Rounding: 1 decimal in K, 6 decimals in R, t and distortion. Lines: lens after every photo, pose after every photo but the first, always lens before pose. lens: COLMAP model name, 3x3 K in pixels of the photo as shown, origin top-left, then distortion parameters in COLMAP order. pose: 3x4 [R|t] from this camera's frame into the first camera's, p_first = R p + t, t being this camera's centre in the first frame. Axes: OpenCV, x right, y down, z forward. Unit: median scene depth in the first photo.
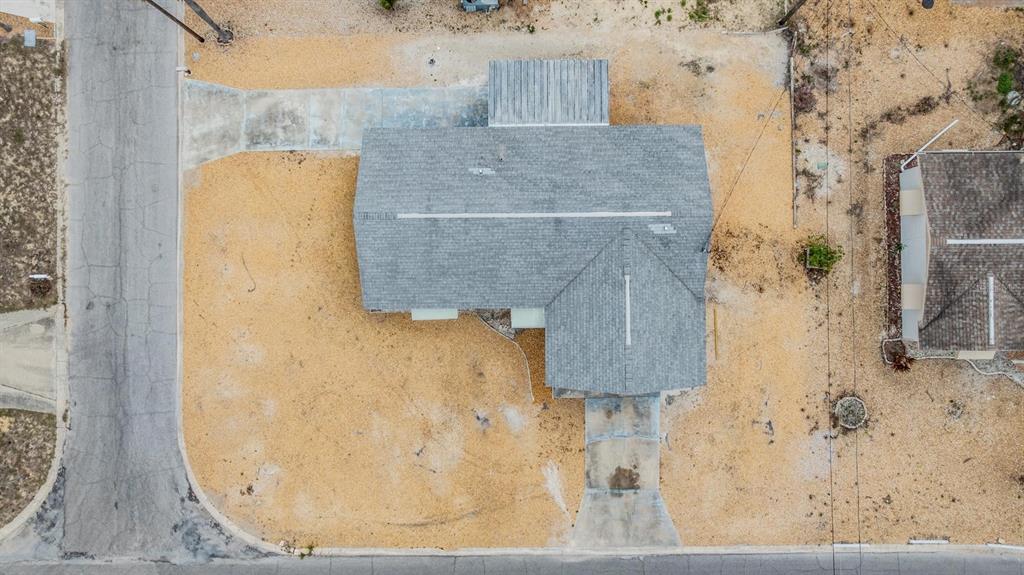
lens RADIAL K [[718.3, 0, 512.0], [0, 718.3, 287.5], [0, 0, 1]] dist [-0.034773, 0.029977]
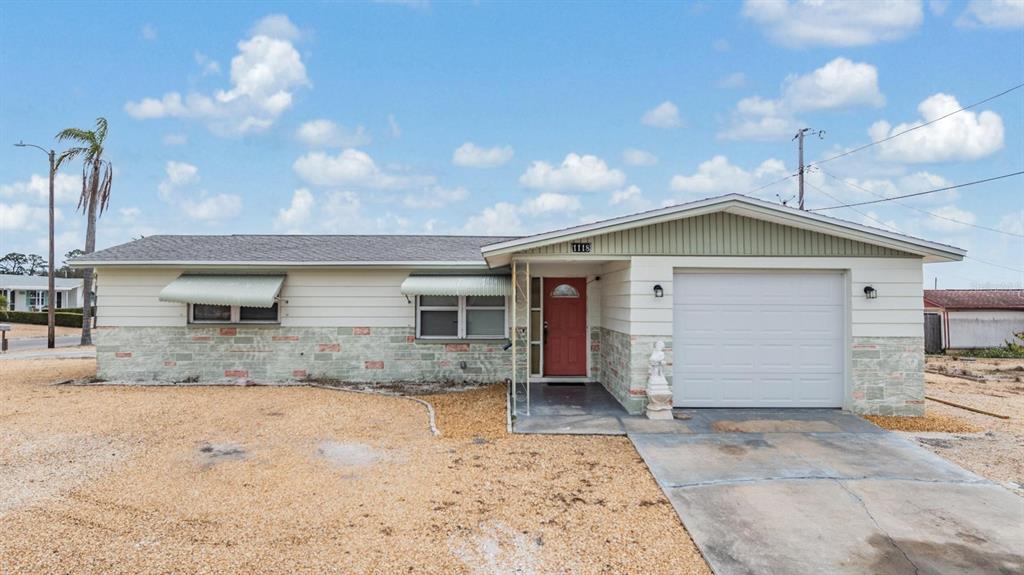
lens RADIAL K [[718.3, 0, 512.0], [0, 718.3, 287.5], [0, 0, 1]] dist [-0.034773, 0.029977]
pose [[0.999868, 0.015934, 0.003301, 0.055774], [0.003251, 0.003159, -0.999990, 0.424508], [-0.015944, 0.999868, 0.003106, 0.934079]]
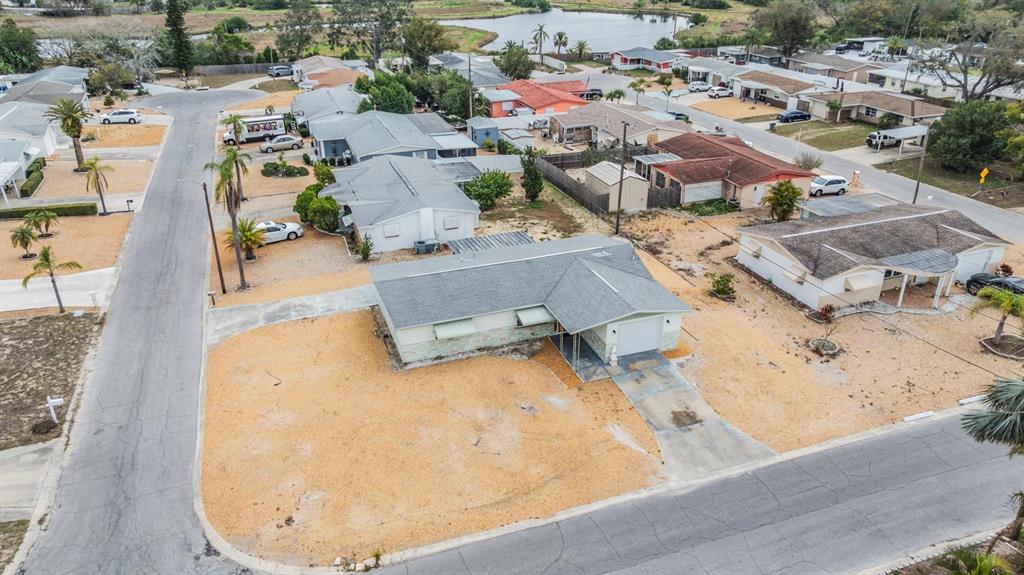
lens RADIAL K [[718.3, 0, 512.0], [0, 718.3, 287.5], [0, 0, 1]] dist [-0.034773, 0.029977]
pose [[0.942342, -0.139884, 0.304014, -0.338779], [0.334394, 0.429270, -0.838993, 0.933197], [-0.013142, 0.892278, 0.451295, 0.397520]]
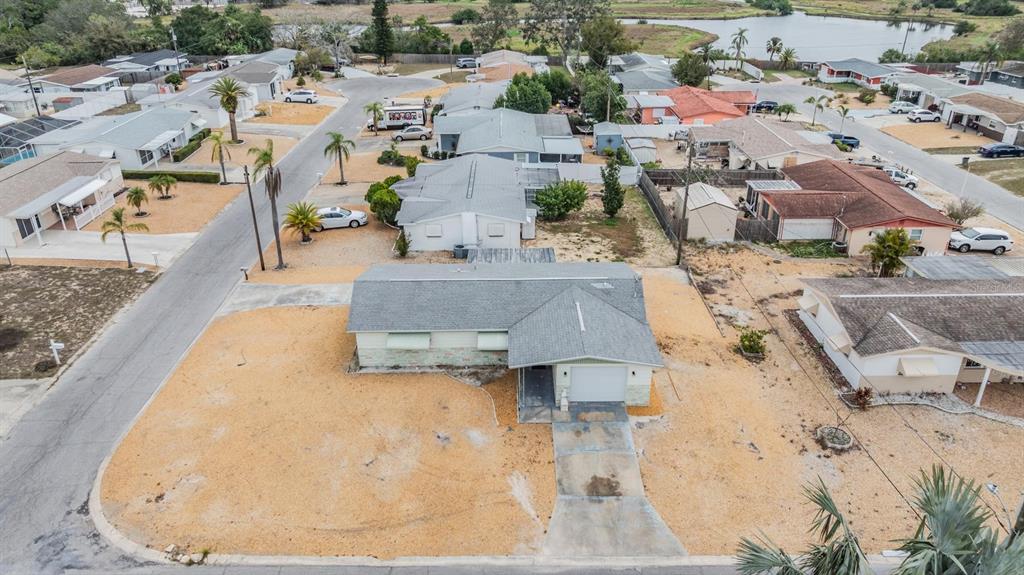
lens RADIAL K [[718.3, 0, 512.0], [0, 718.3, 287.5], [0, 0, 1]] dist [-0.034773, 0.029977]
pose [[0.999979, 0.004544, 0.004630, 0.043096], [0.002036, 0.457771, -0.889068, 0.917505], [-0.006159, 0.889059, 0.457752, 0.394063]]
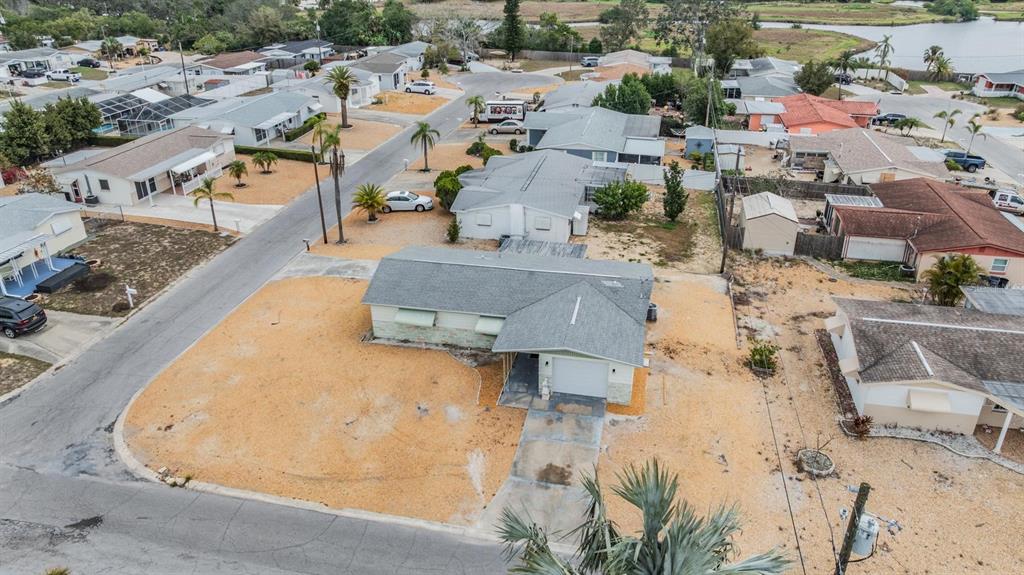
lens RADIAL K [[718.3, 0, 512.0], [0, 718.3, 287.5], [0, 0, 1]] dist [-0.034773, 0.029977]
pose [[0.976861, 0.099652, -0.189243, 0.248245], [-0.213871, 0.448830, -0.867646, 0.934701], [-0.001525, 0.888043, 0.459757, 0.390664]]
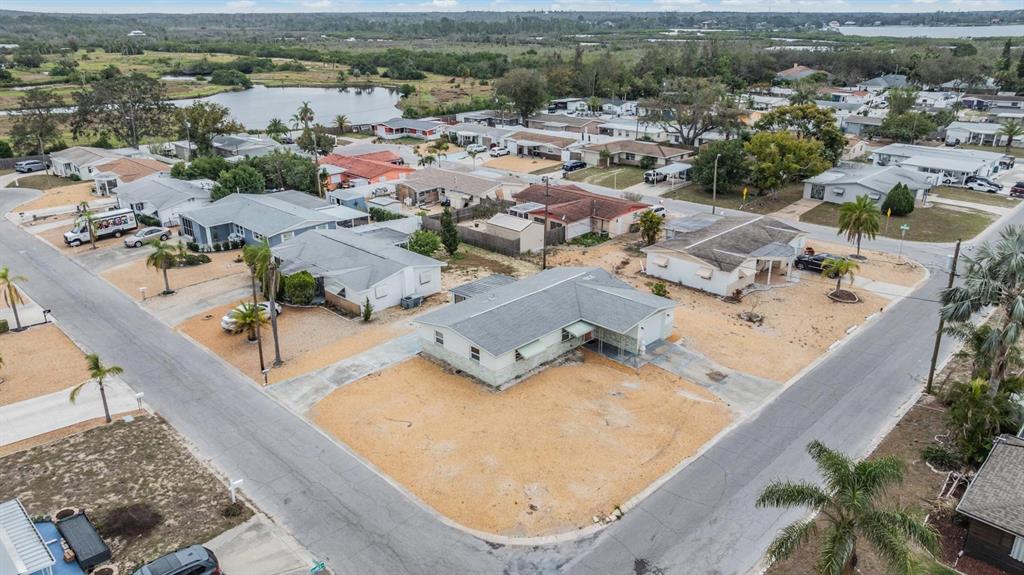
lens RADIAL K [[718.3, 0, 512.0], [0, 718.3, 287.5], [0, 0, 1]] dist [-0.034773, 0.029977]
pose [[0.701967, -0.243469, 0.669302, -0.977768], [0.711846, 0.269877, -0.648415, 0.823923], [-0.022760, 0.931606, 0.362757, 0.358280]]
